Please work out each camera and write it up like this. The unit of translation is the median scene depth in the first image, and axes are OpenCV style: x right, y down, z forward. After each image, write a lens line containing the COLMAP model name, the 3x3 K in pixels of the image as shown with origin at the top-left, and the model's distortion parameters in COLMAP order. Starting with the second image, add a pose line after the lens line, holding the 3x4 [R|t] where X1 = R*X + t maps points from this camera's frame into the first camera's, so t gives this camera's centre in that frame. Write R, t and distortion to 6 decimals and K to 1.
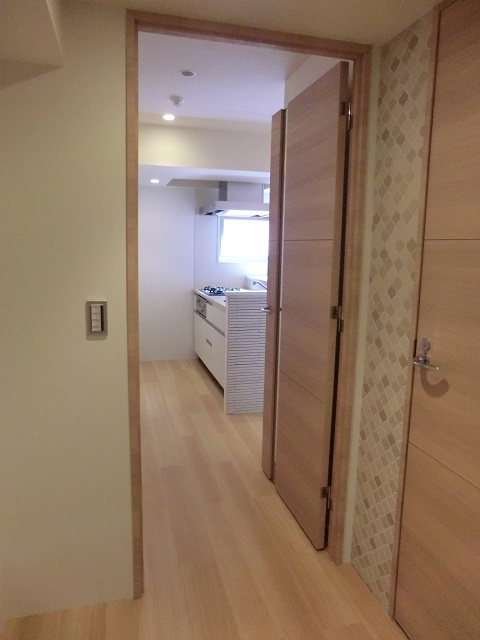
lens RADIAL K [[464.1, 0, 240.0], [0, 464.1, 320.0], [0, 0, 1]] dist [-0.208341, 0.185798]
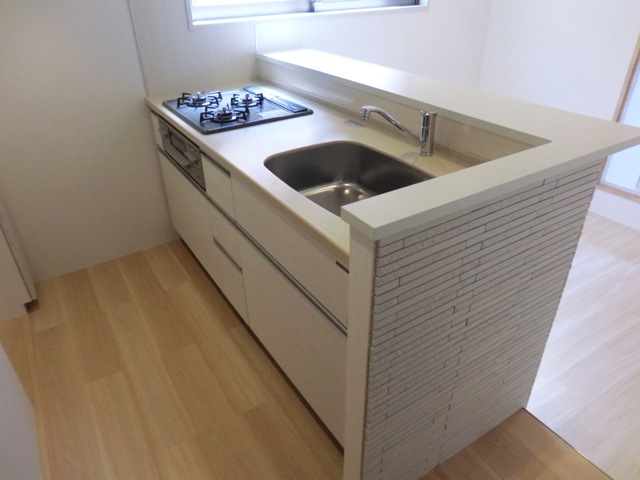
lens RADIAL K [[464.1, 0, 320.0], [0, 464.1, 240.0], [0, 0, 1]] dist [-0.208341, 0.185798]
pose [[0.950873, -0.188033, 0.245934, -0.073529], [0.080352, 0.917088, 0.390503, -0.095916], [-0.298971, -0.351557, 0.887144, 0.543726]]
